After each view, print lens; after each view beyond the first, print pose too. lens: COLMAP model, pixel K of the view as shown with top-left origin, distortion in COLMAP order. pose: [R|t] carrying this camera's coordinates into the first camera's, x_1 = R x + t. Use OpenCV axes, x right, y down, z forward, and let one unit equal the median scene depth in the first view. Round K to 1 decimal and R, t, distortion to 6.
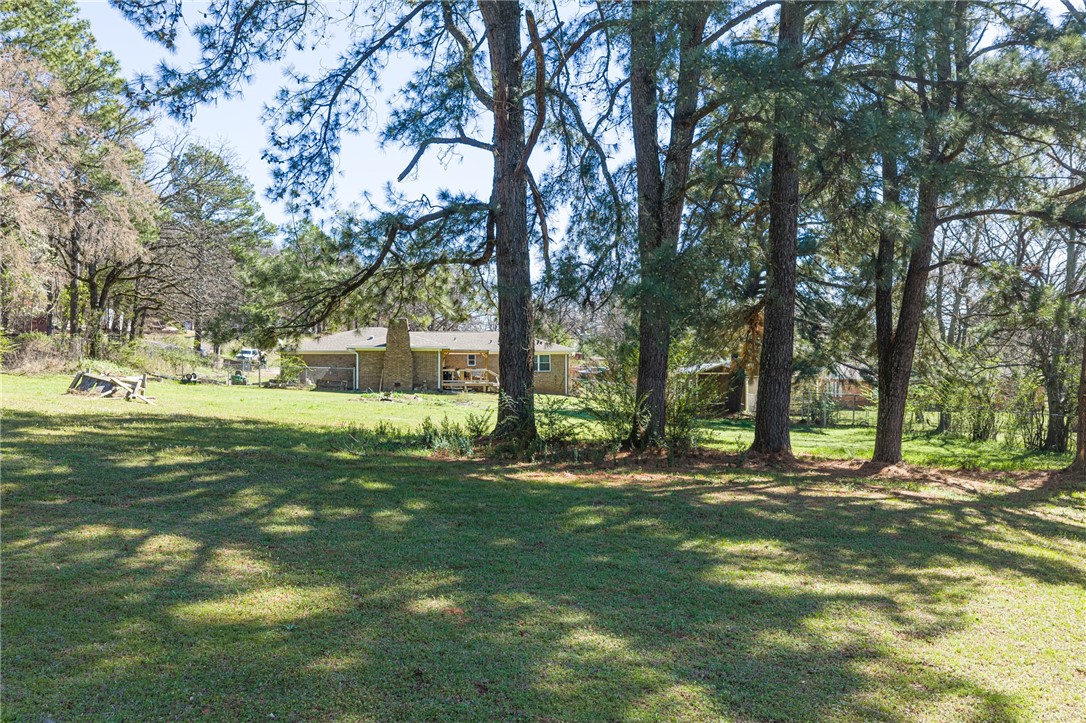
lens RADIAL K [[892.0, 0, 545.8], [0, 892.0, 364.5], [0, 0, 1]] dist [-0.016241, -0.004642]
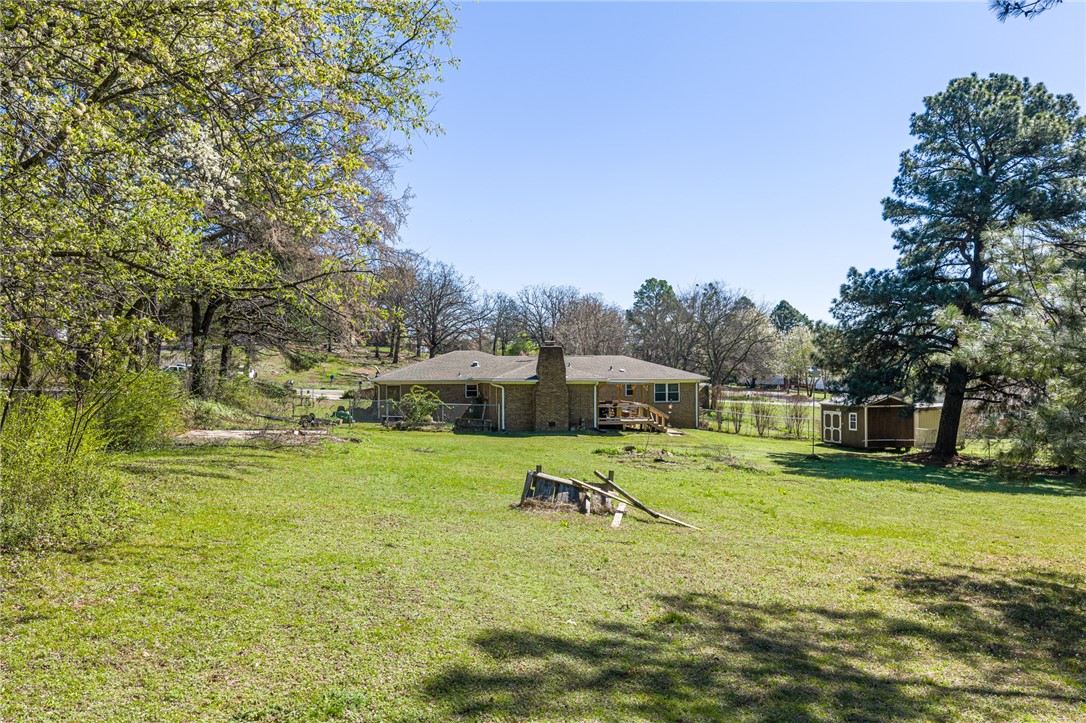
lens RADIAL K [[892.0, 0, 543.4], [0, 892.0, 358.9], [0, 0, 1]] dist [-0.016241, -0.004642]
pose [[0.992204, 0.000834, 0.124623, -0.278965], [0.000000, 0.999978, -0.006693, -0.033857], [-0.124626, 0.006641, 0.992182, 0.151935]]
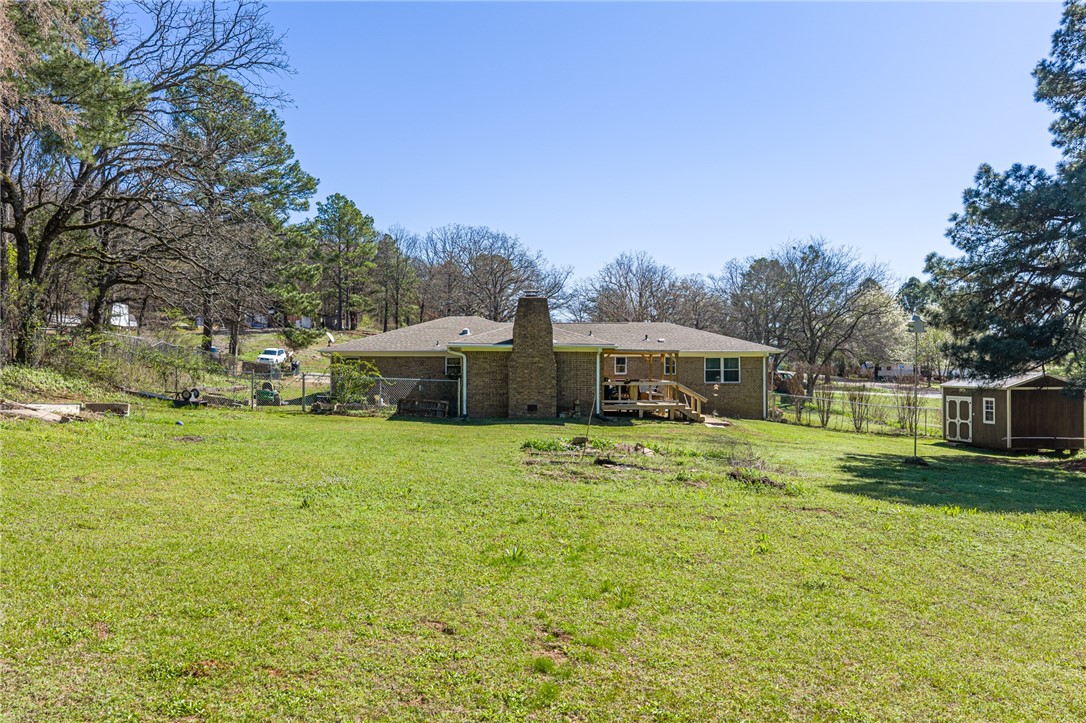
lens RADIAL K [[892.0, 0, 541.3], [0, 892.0, 362.7], [0, 0, 1]] dist [-0.016241, -0.004642]
pose [[0.999770, 0.001248, -0.021400, -0.146335], [-0.001283, 0.999998, -0.001629, -0.006837], [0.021398, 0.001656, 0.999770, 0.396931]]
